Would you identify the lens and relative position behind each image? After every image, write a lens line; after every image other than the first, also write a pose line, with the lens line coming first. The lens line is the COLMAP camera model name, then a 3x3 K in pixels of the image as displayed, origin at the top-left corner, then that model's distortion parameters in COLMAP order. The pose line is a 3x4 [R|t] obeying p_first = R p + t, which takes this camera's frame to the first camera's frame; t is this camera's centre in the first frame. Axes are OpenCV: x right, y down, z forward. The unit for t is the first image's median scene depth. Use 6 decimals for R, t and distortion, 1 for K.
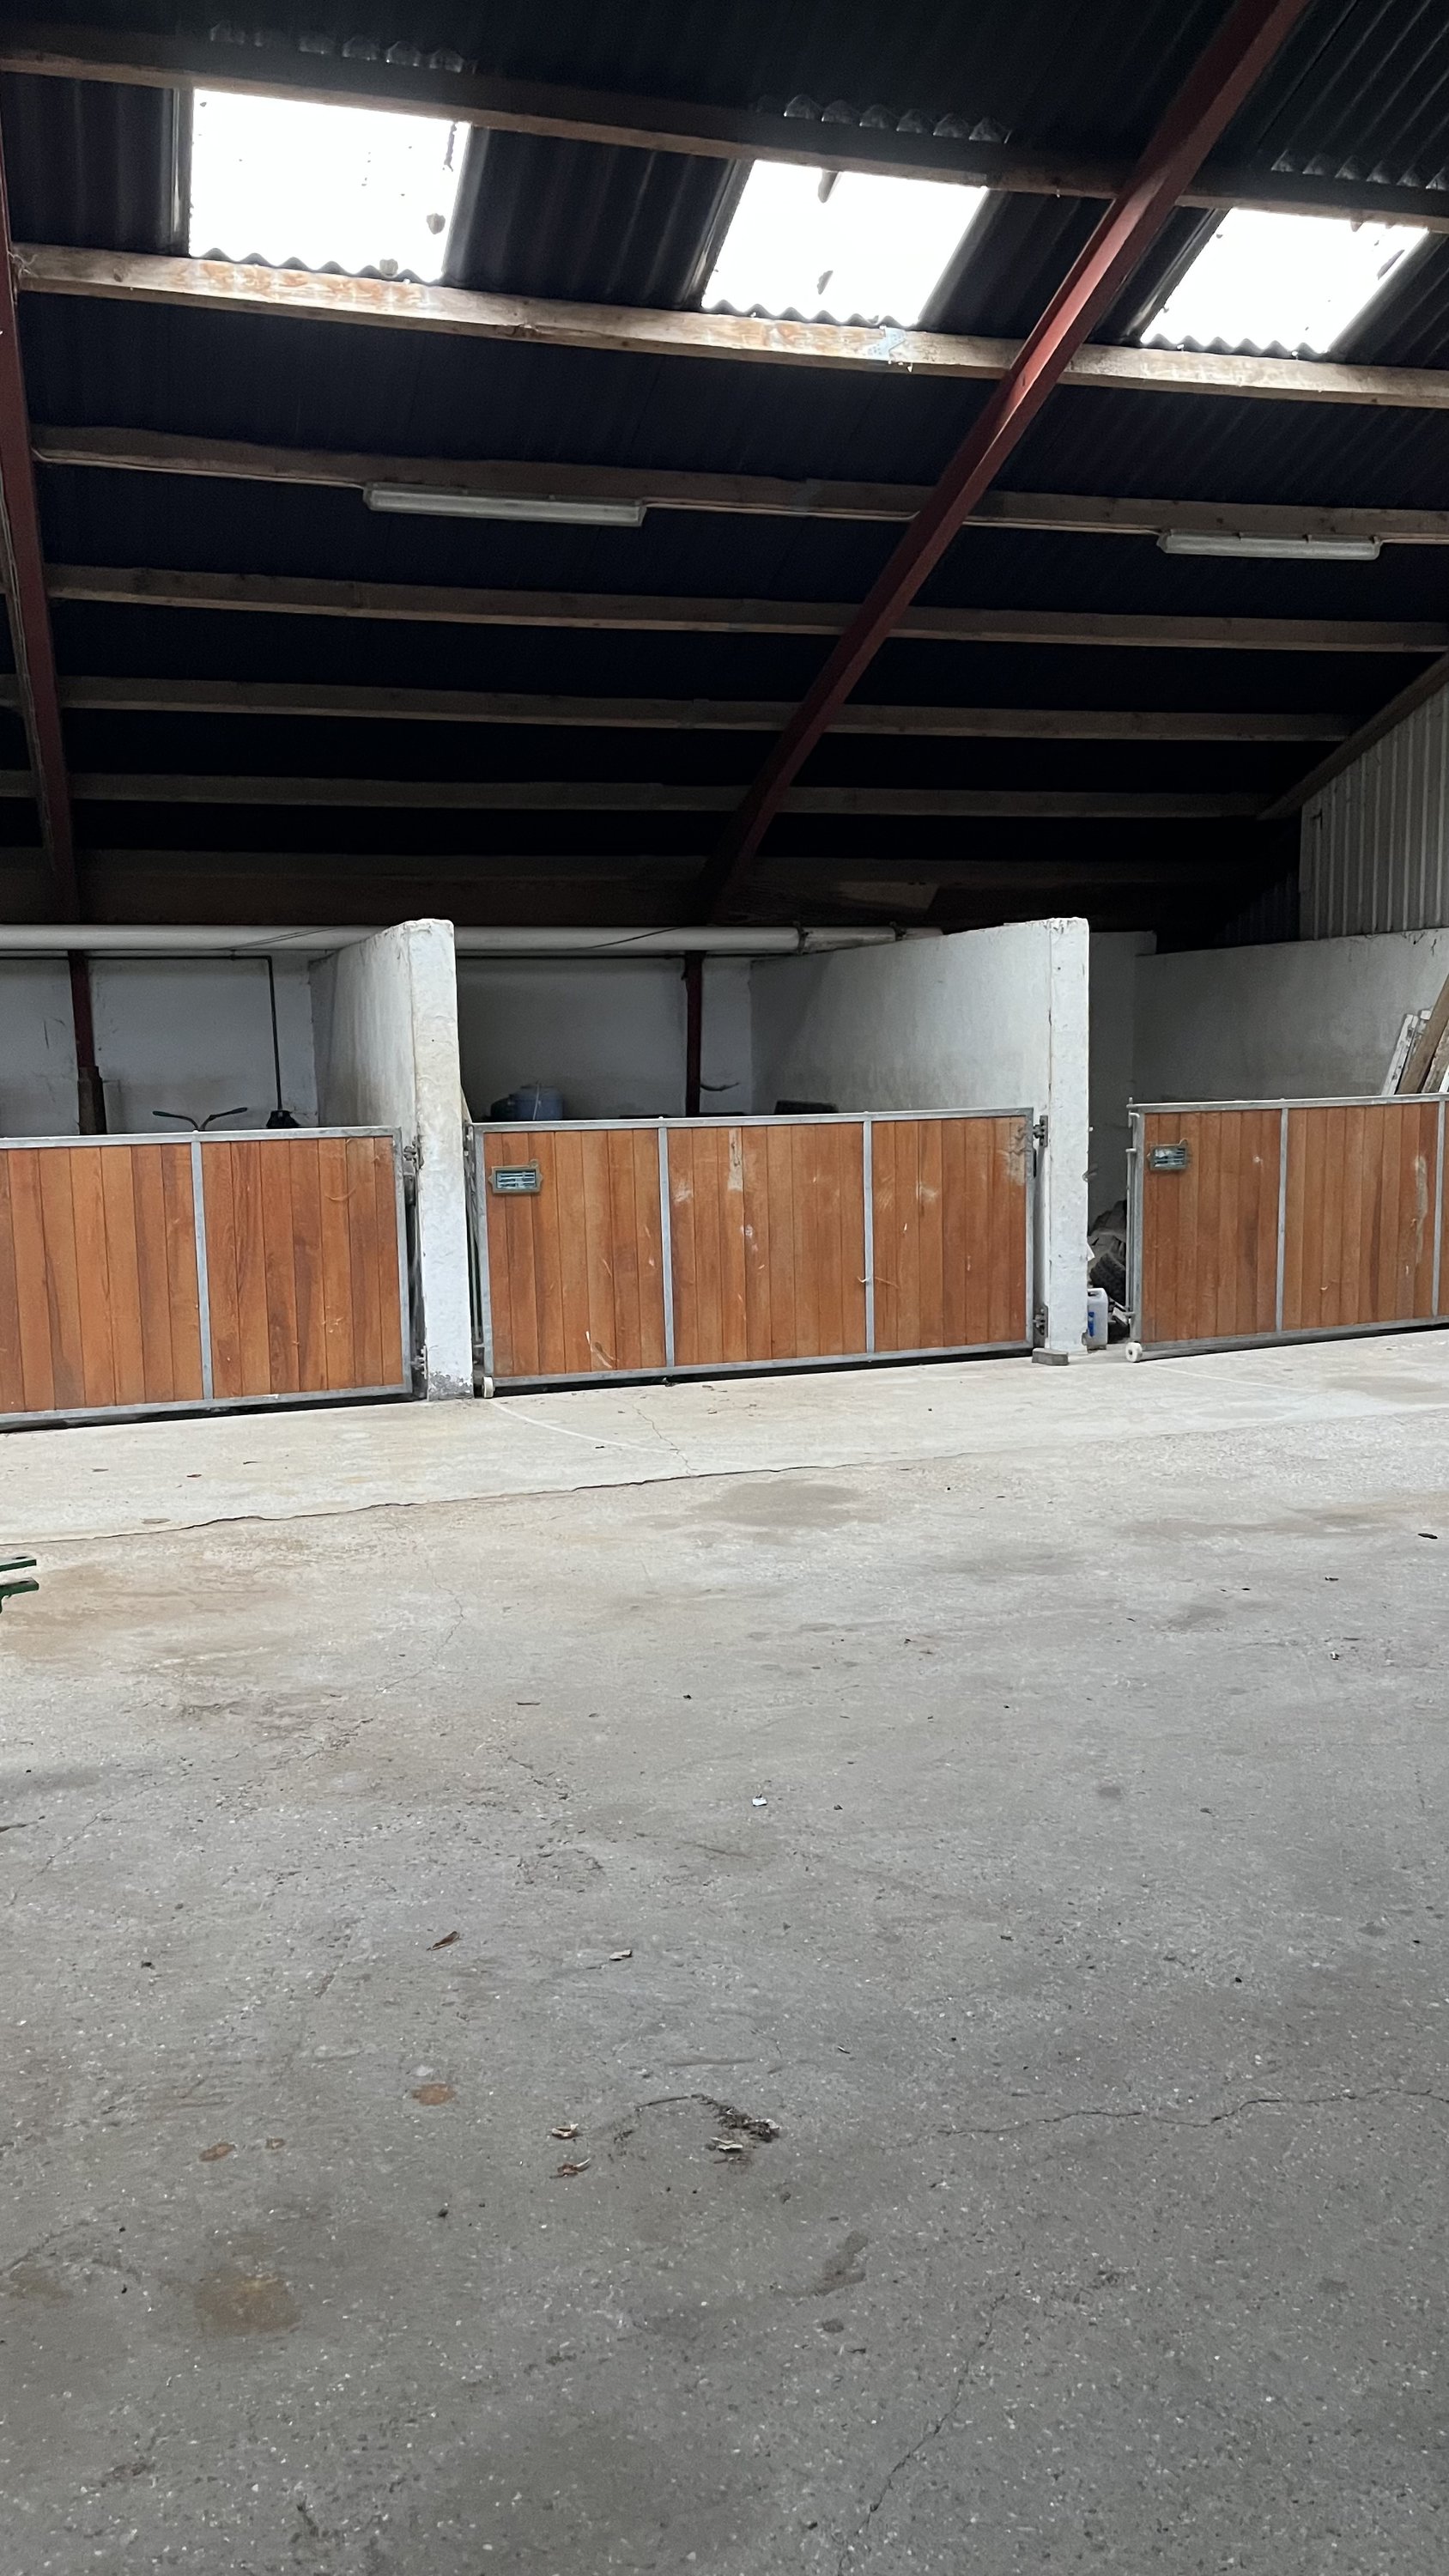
lens RADIAL K [[1957.9, 0, 736.6], [0, 1957.9, 1292.1], [0, 0, 1]] dist [0.064709, -0.075298]
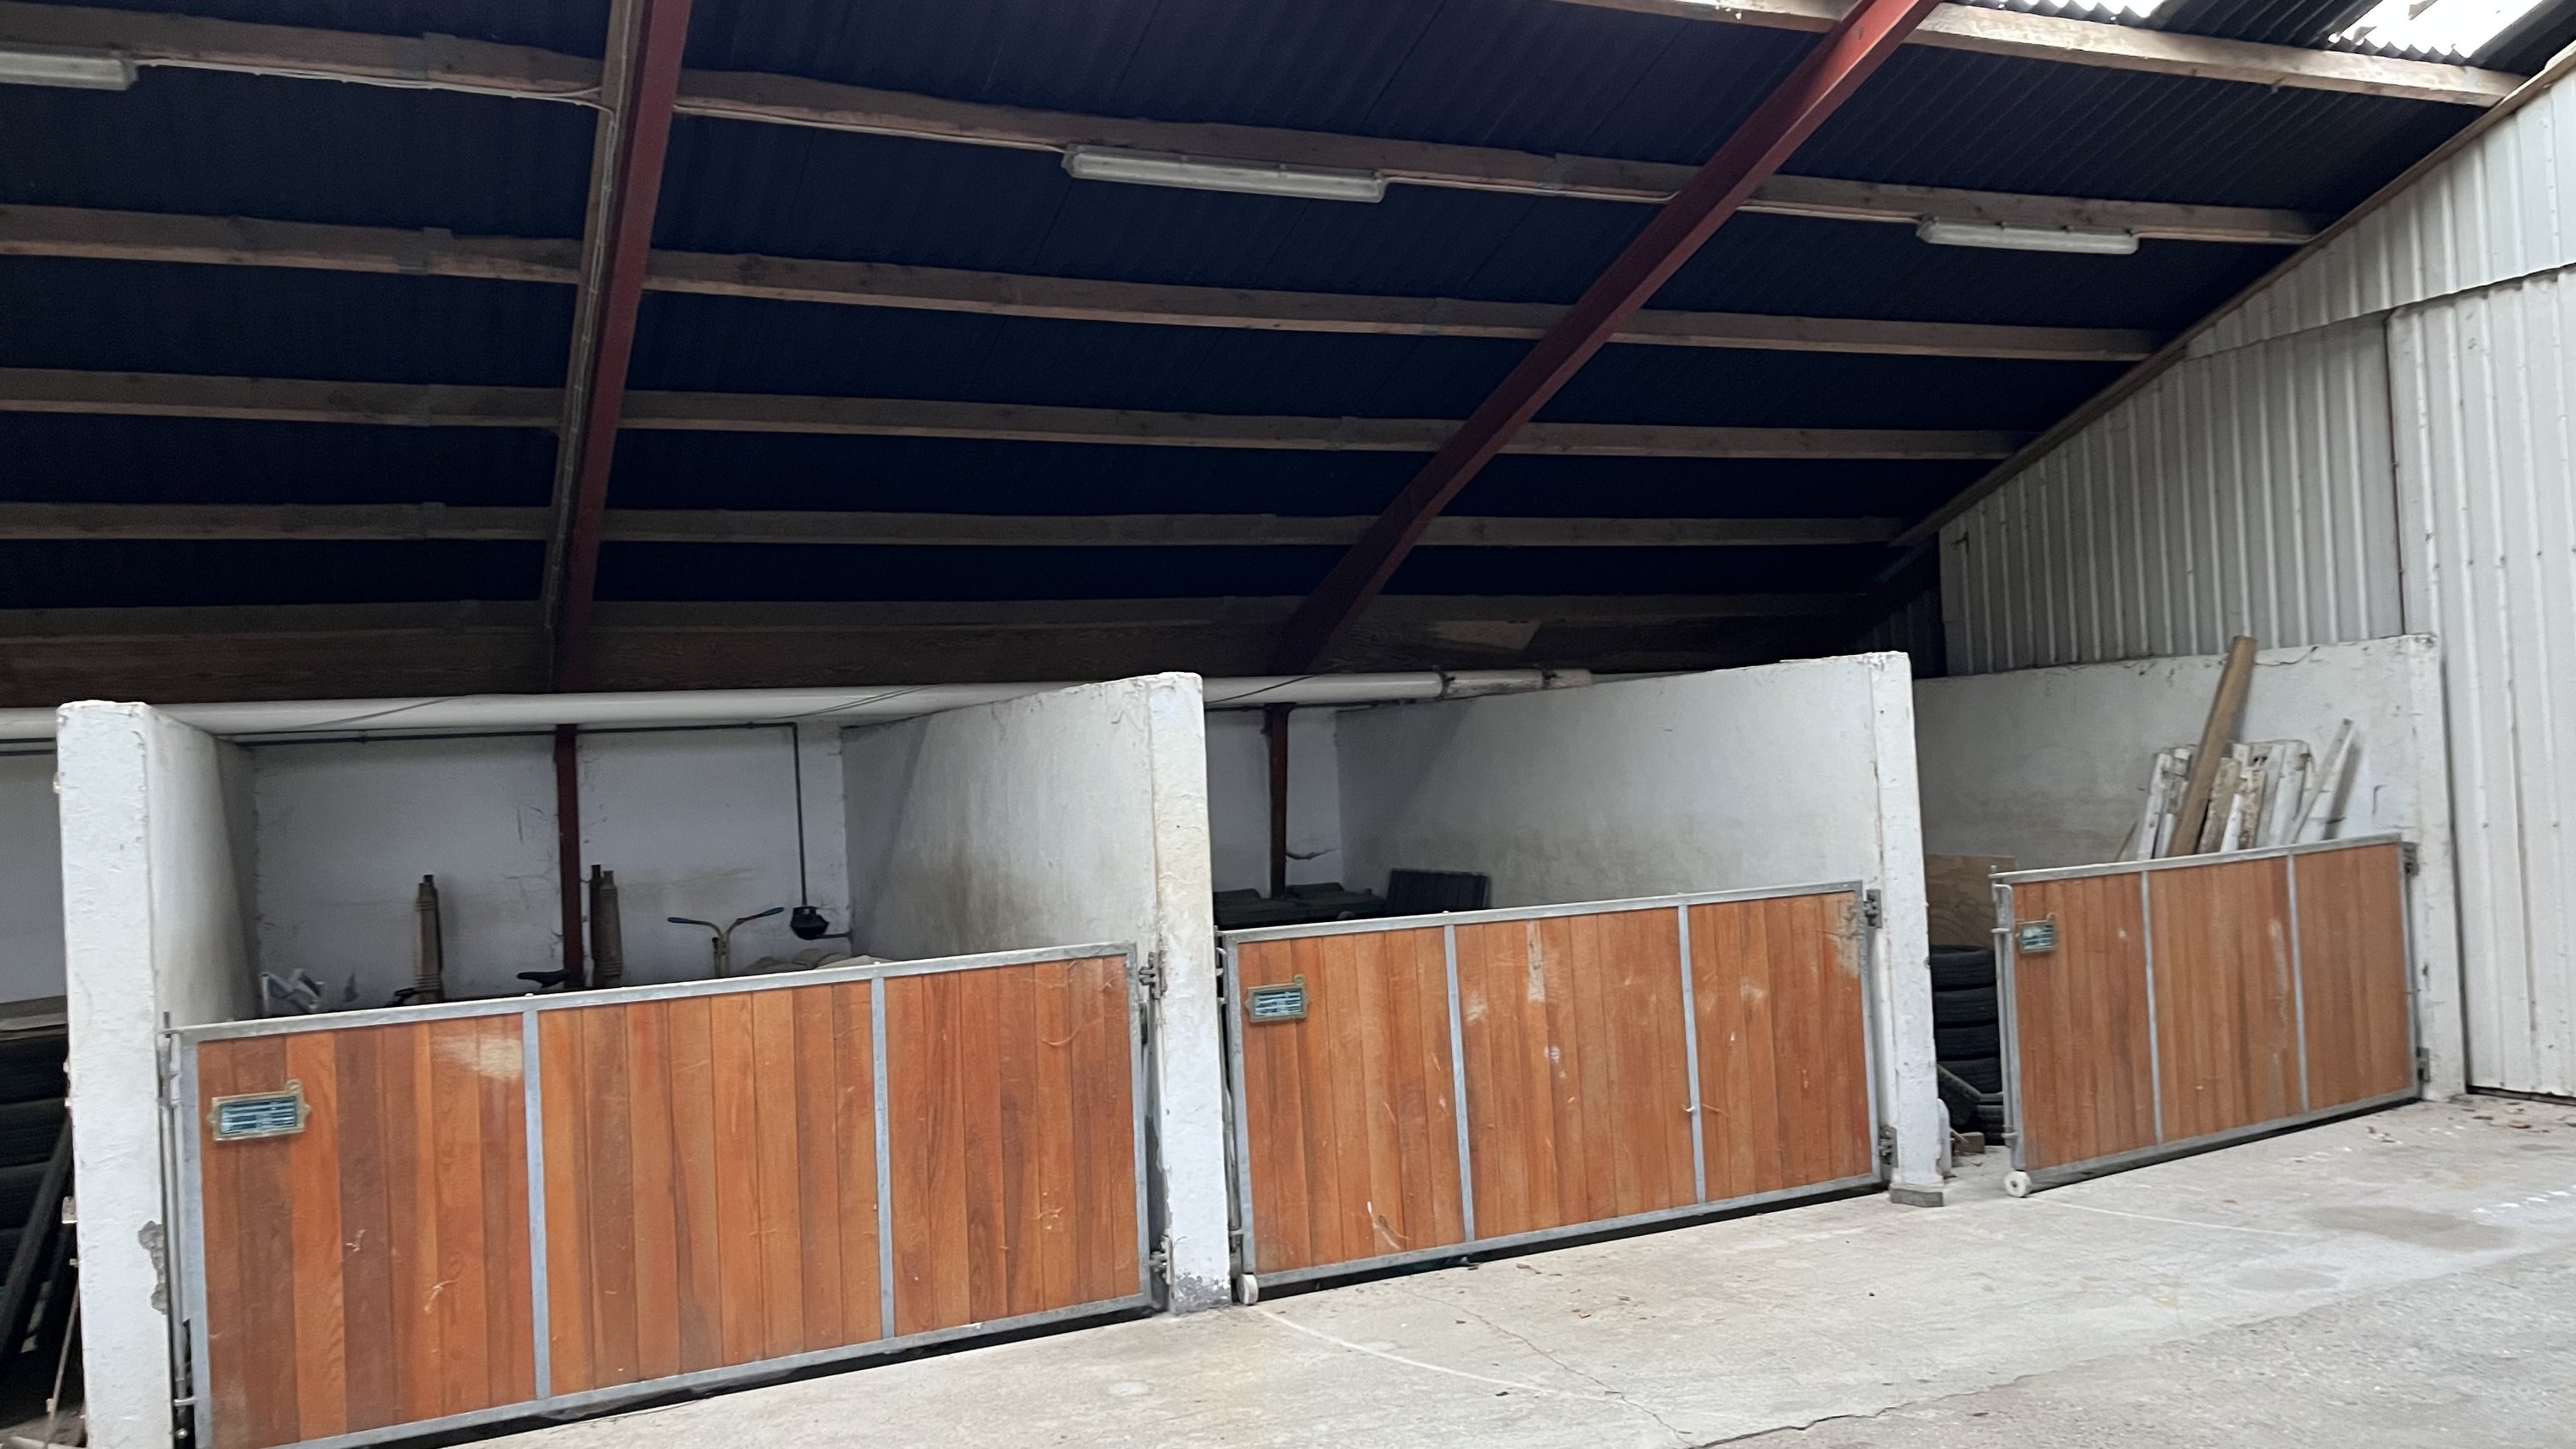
lens RADIAL K [[1957.9, 0, 1280.0], [0, 1957.9, 709.5], [0, 0, 1]] dist [0.064709, -0.075298]
pose [[0.992100, -0.027104, 0.122483, -0.188552], [0.047001, 0.985571, -0.162607, -0.043015], [-0.116308, 0.167079, 0.979059, 0.219872]]
